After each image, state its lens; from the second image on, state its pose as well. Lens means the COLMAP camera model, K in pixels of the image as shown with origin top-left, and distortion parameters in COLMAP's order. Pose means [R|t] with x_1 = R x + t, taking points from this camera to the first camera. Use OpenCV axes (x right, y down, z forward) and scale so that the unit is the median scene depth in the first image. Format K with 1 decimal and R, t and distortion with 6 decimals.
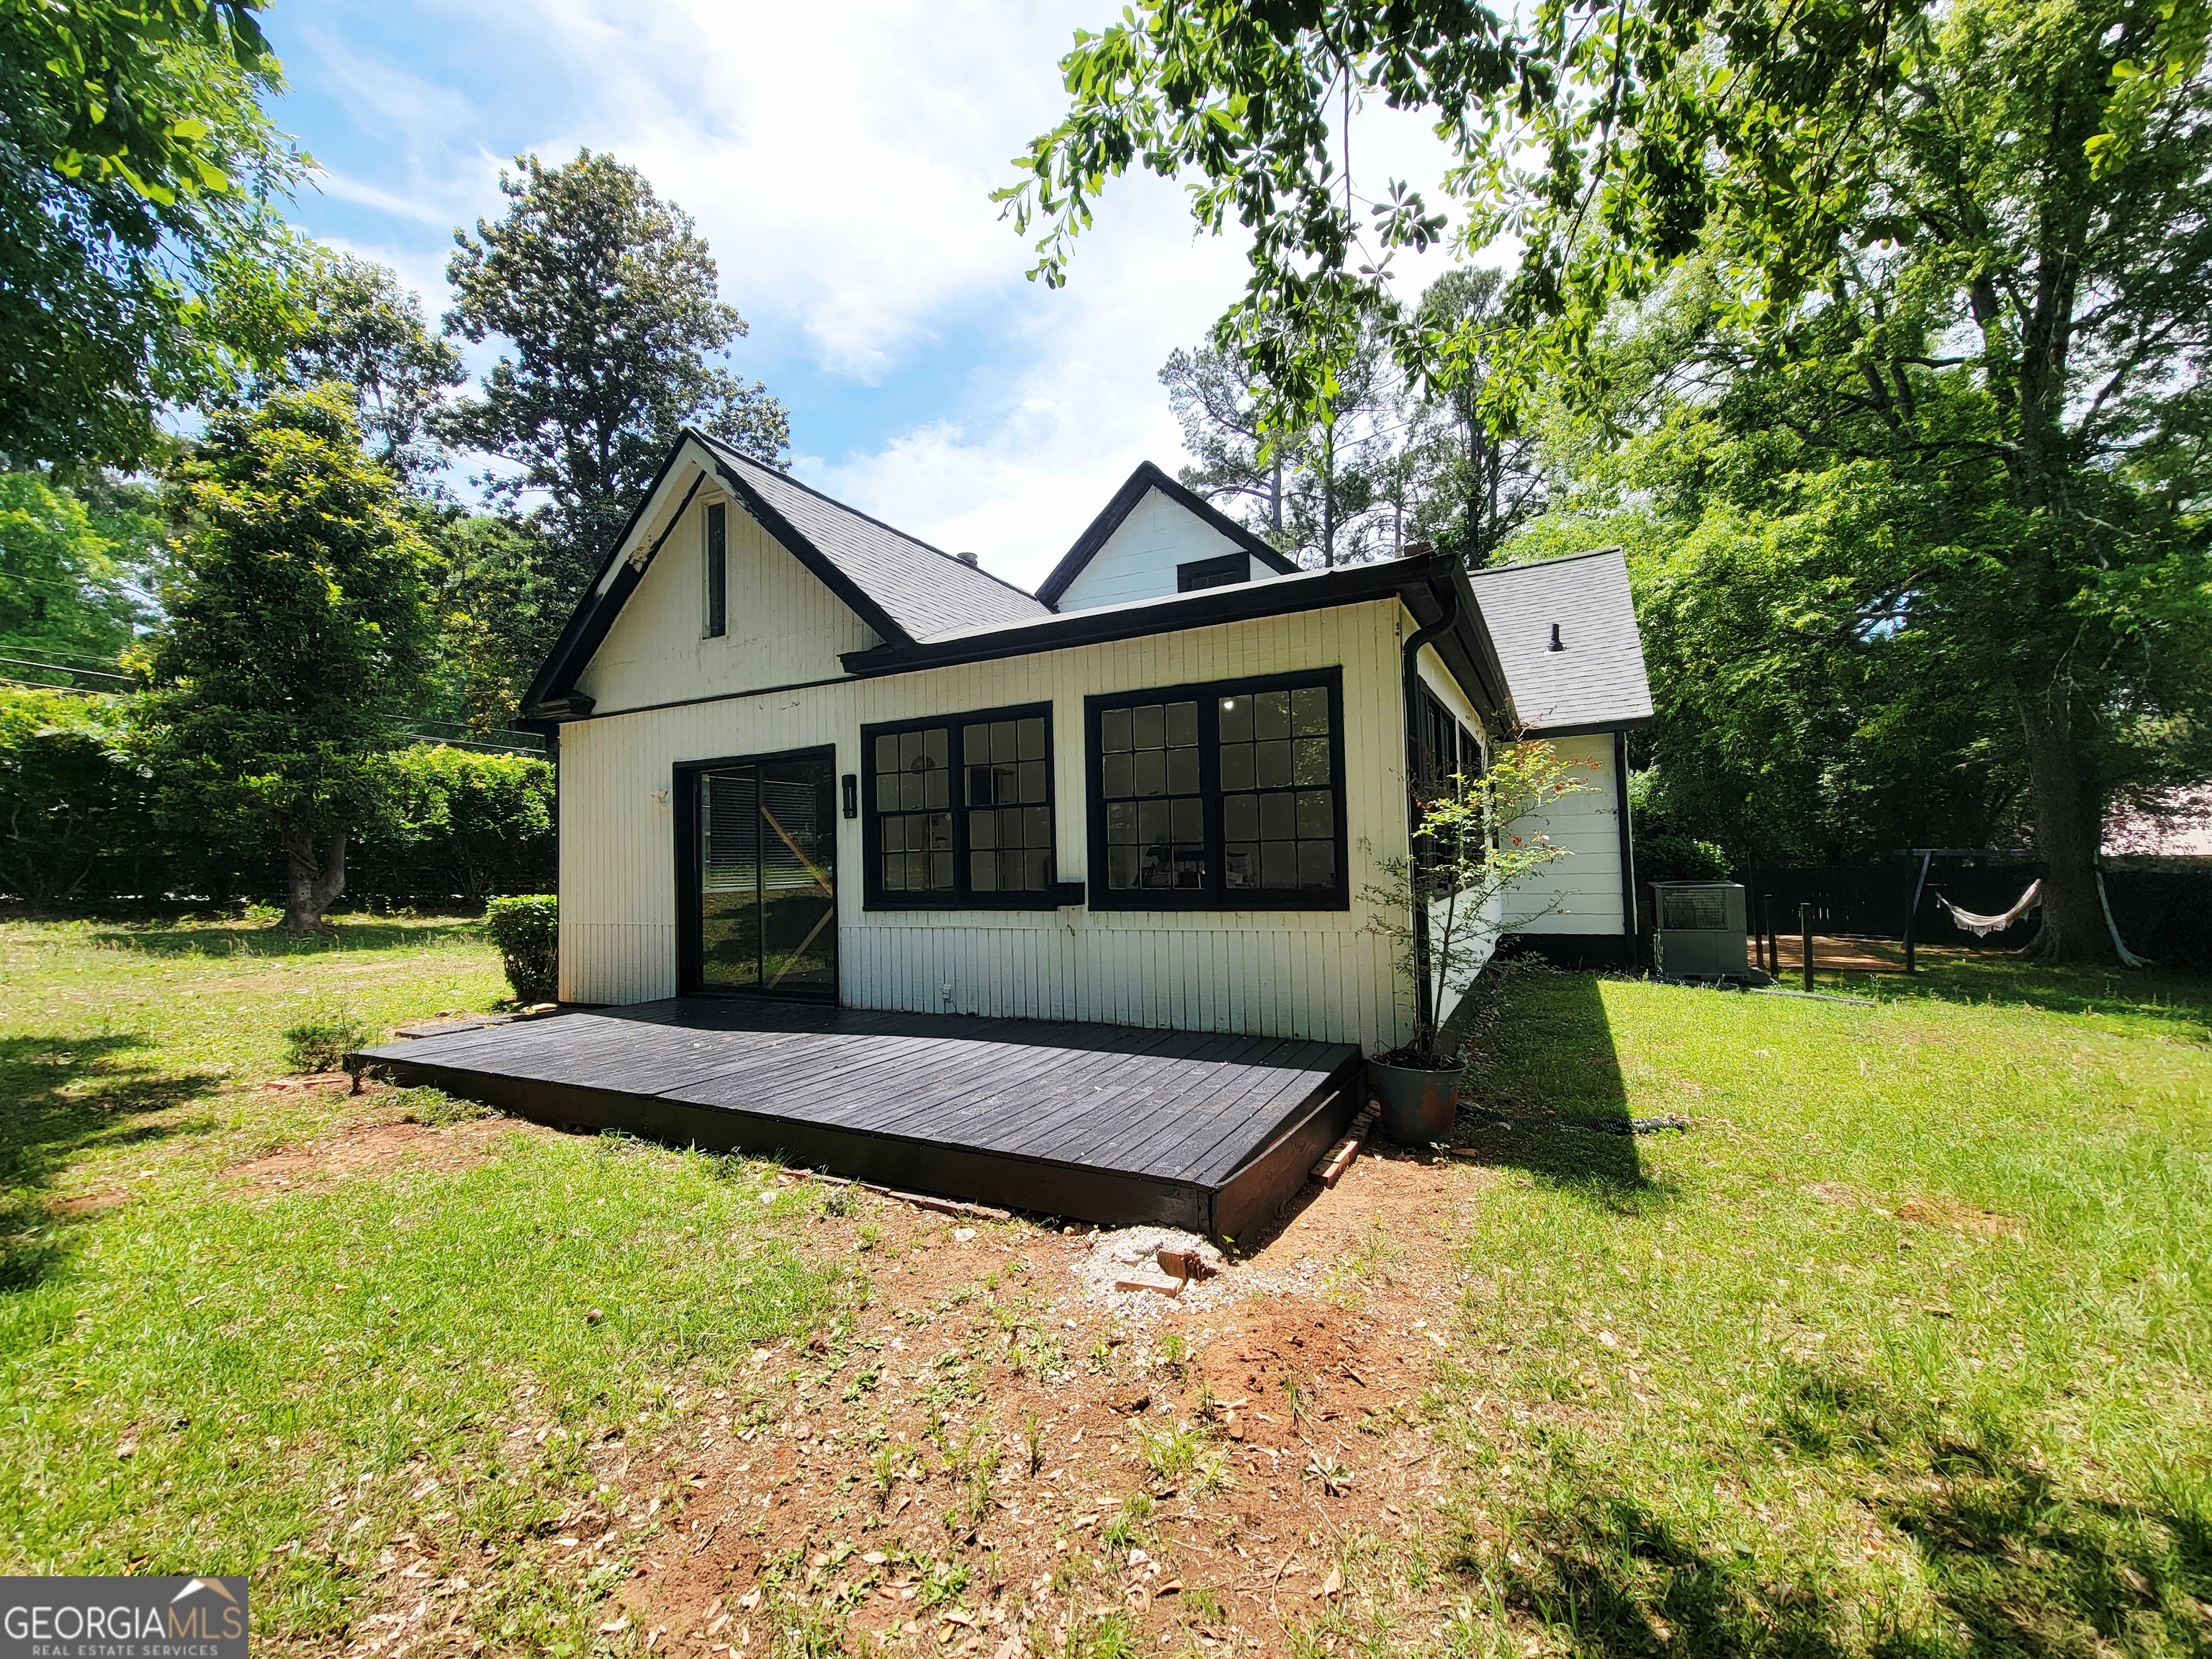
lens RADIAL K [[899.7, 0, 1099.1], [0, 899.7, 830.7], [0, 0, 1]] dist [-0.005560, 0.002148]
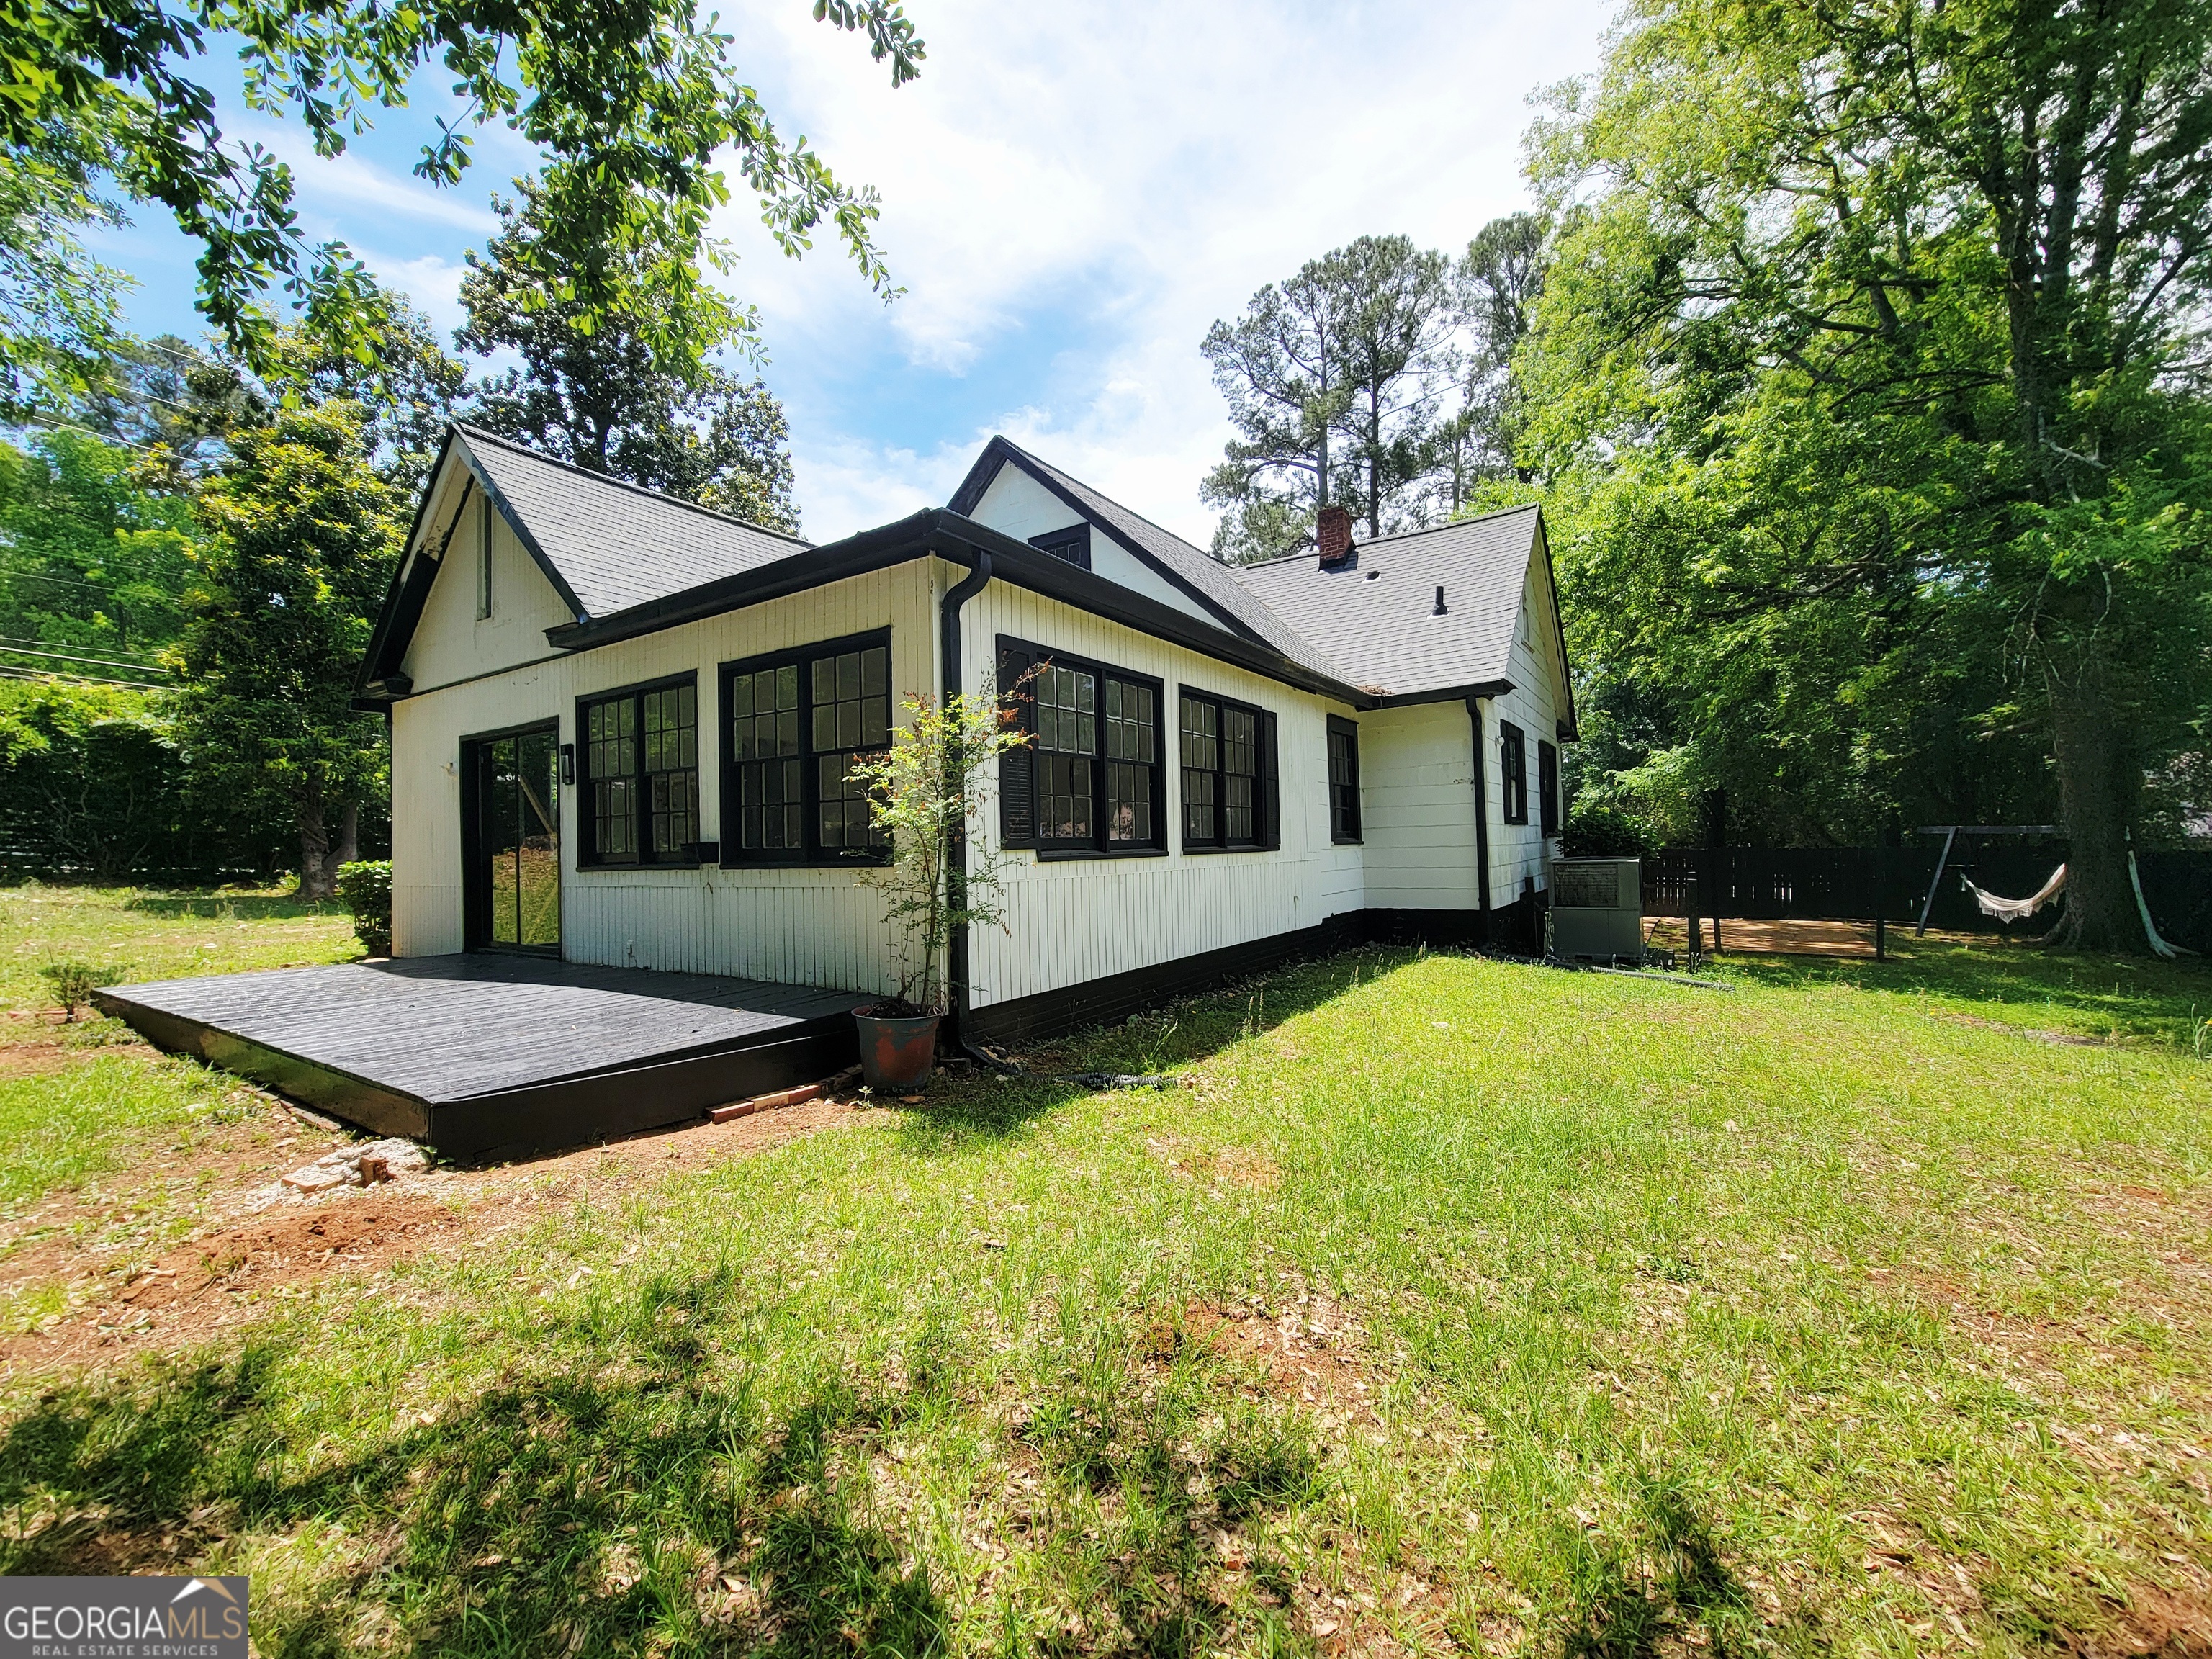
lens RADIAL K [[899.7, 0, 1088.9], [0, 899.7, 830.3], [0, 0, 1]] dist [-0.005560, 0.002148]
pose [[0.993805, 0.000429, -0.111137, 0.188795], [0.001447, 0.999858, 0.016793, 0.009594], [0.111128, -0.016850, 0.993663, 0.004105]]
